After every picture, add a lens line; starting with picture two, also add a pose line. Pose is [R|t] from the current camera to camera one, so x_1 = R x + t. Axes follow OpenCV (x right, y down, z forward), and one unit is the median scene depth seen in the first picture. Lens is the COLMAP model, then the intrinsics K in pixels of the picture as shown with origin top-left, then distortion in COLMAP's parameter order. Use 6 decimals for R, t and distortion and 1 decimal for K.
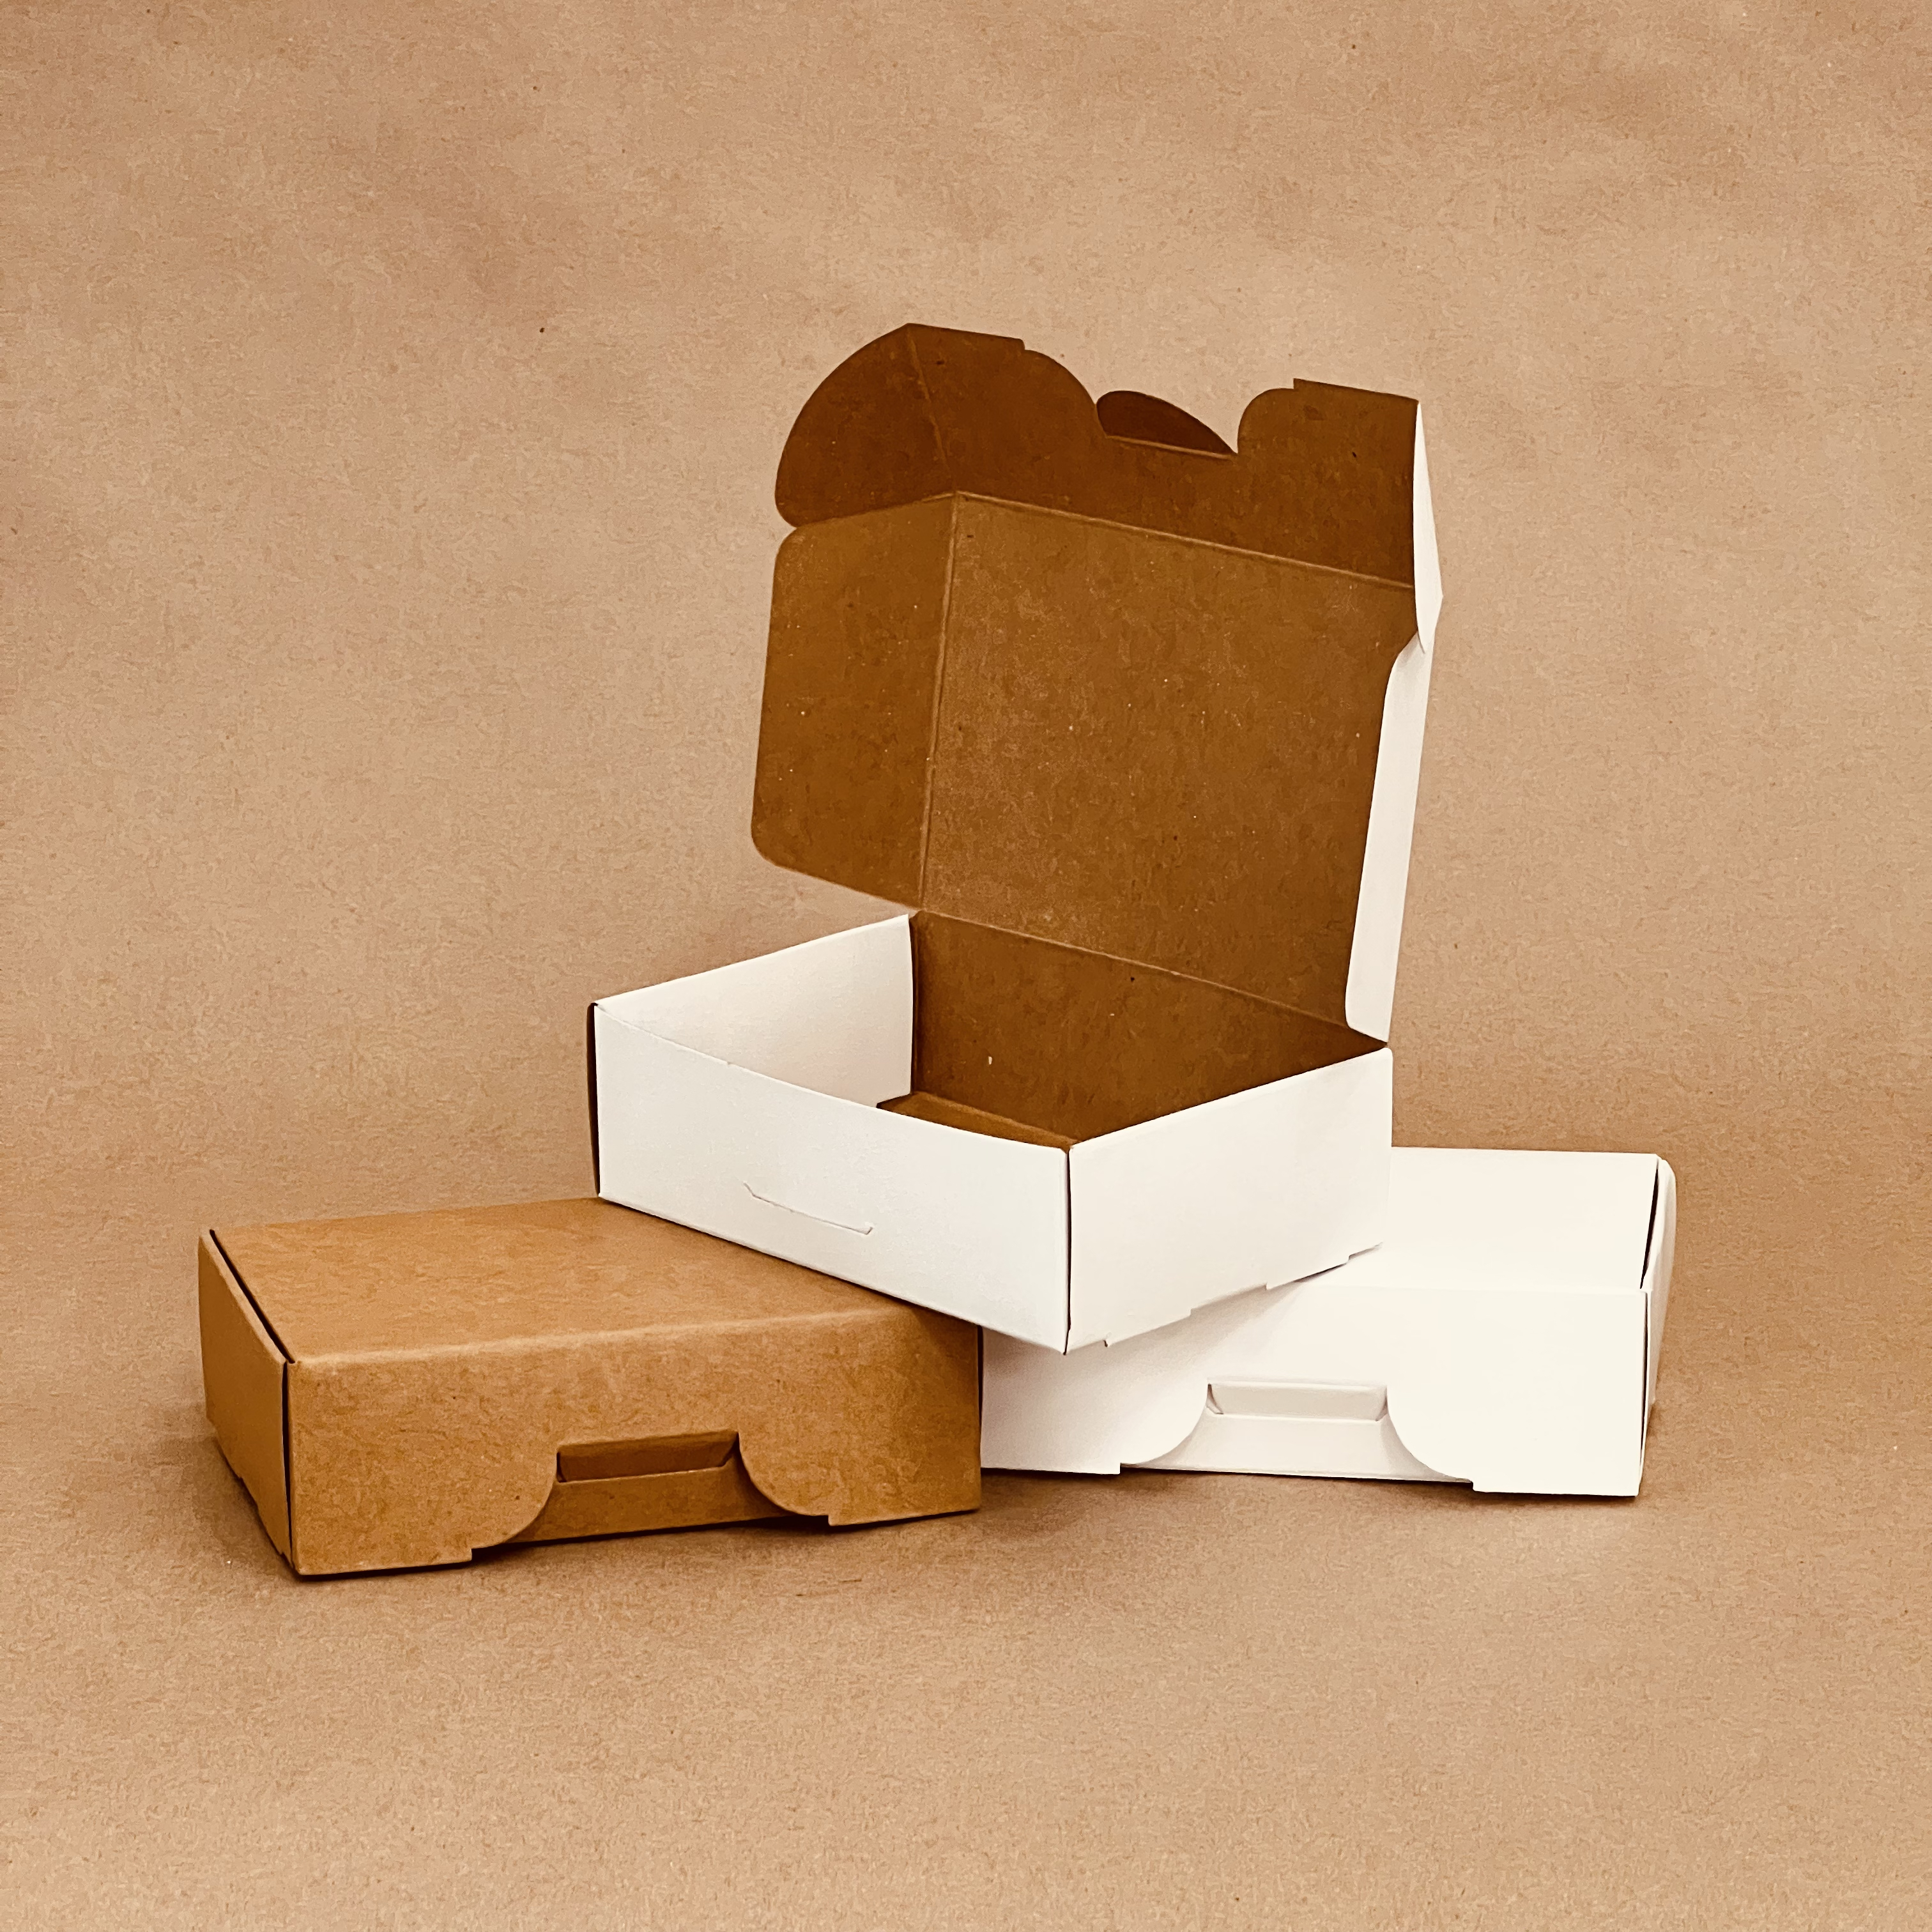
lens RADIAL K [[5879.6, 0, 968.9], [0, 5879.6, 967.3], [0, 0, 1]] dist [-0.185878, 6.579616]
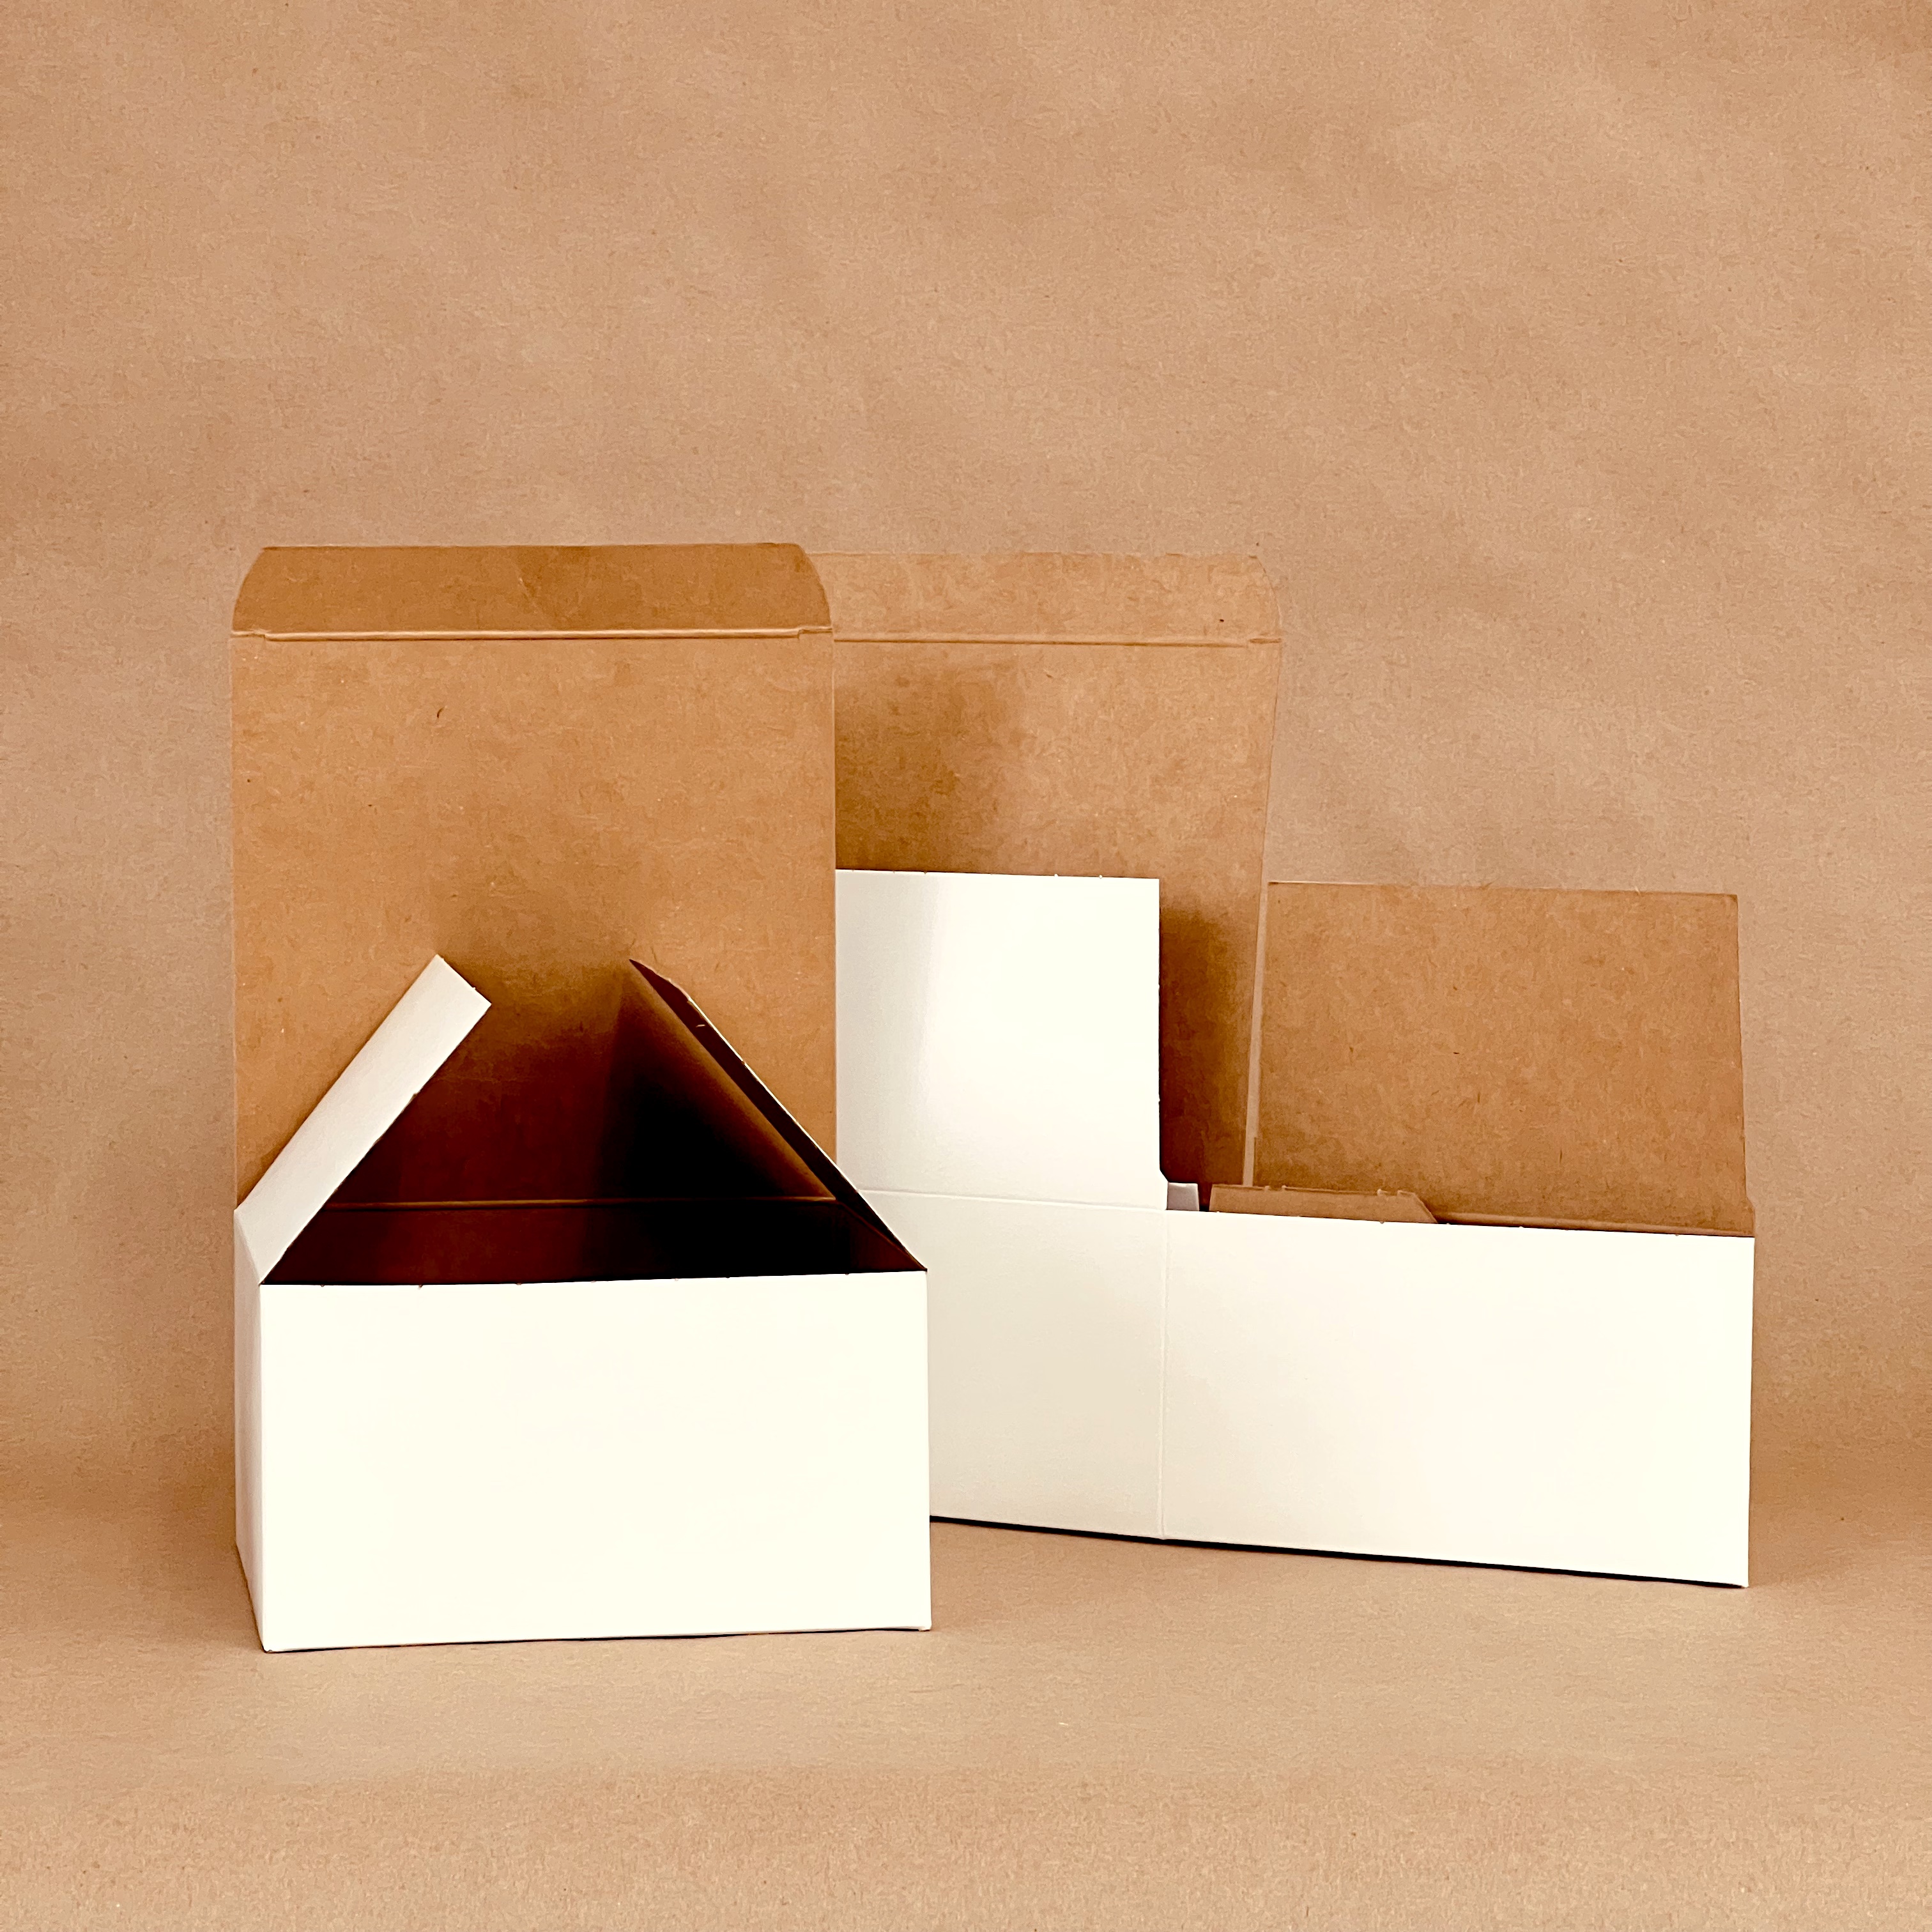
lens RADIAL K [[5879.6, 0, 968.9], [0, 5879.6, 967.3], [0, 0, 1]] dist [-0.185878, 6.579616]
pose [[0.997570, -0.008093, 0.069197, -0.071336], [0.019872, 0.985023, -0.171277, 0.121136], [-0.066774, 0.172236, 0.982790, -0.113038]]
